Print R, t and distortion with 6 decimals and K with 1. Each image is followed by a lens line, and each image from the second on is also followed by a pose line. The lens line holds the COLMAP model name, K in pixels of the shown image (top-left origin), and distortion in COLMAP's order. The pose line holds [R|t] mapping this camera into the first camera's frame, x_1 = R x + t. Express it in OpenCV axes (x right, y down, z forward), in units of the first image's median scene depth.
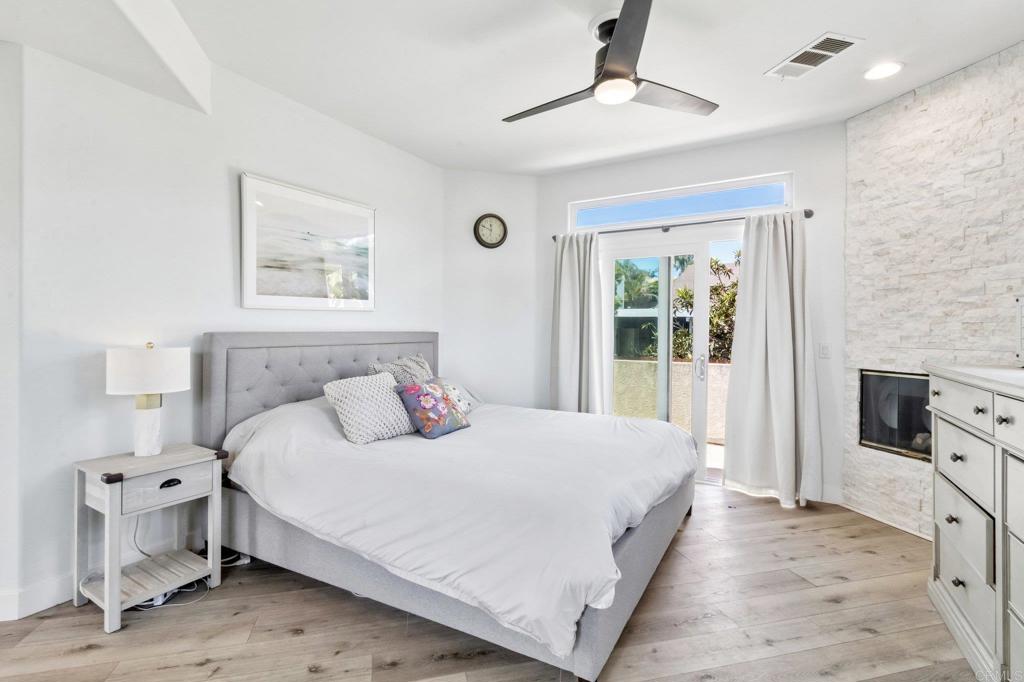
lens RADIAL K [[484.4, 0, 499.8], [0, 484.4, 324.3], [0, 0, 1]] dist [0.005932, 0.000223]
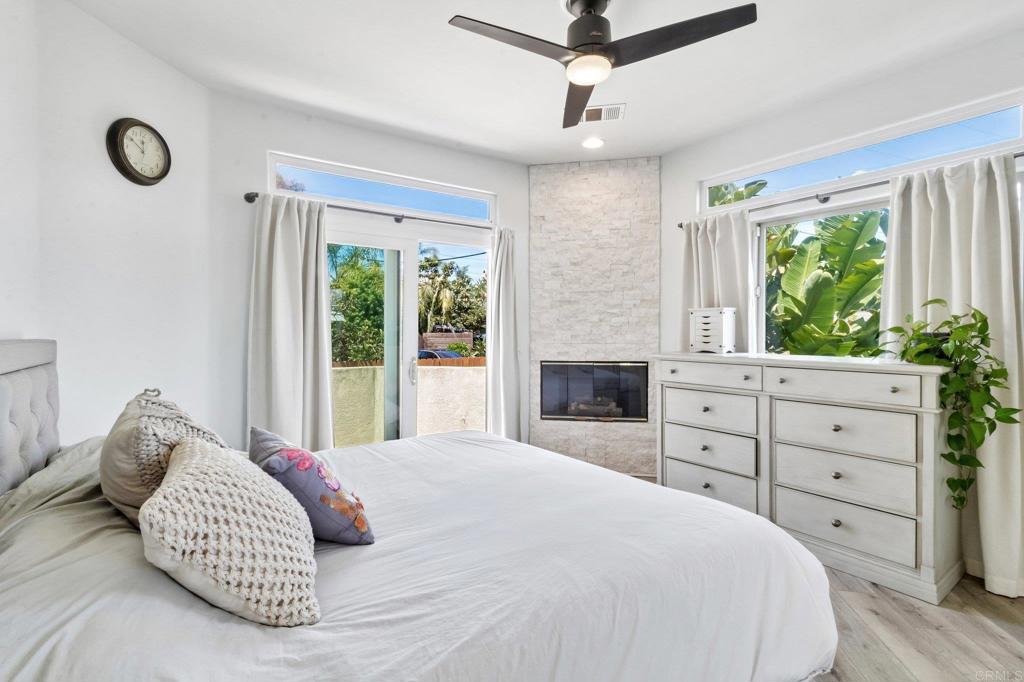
lens RADIAL K [[484.4, 0, 499.8], [0, 484.4, 324.3], [0, 0, 1]] dist [0.005932, 0.000223]
pose [[0.417357, 0.007434, 0.908712, -0.516297], [-0.006756, 0.999964, -0.005078, 0.001417], [-0.908718, -0.004021, 0.417392, 0.600662]]
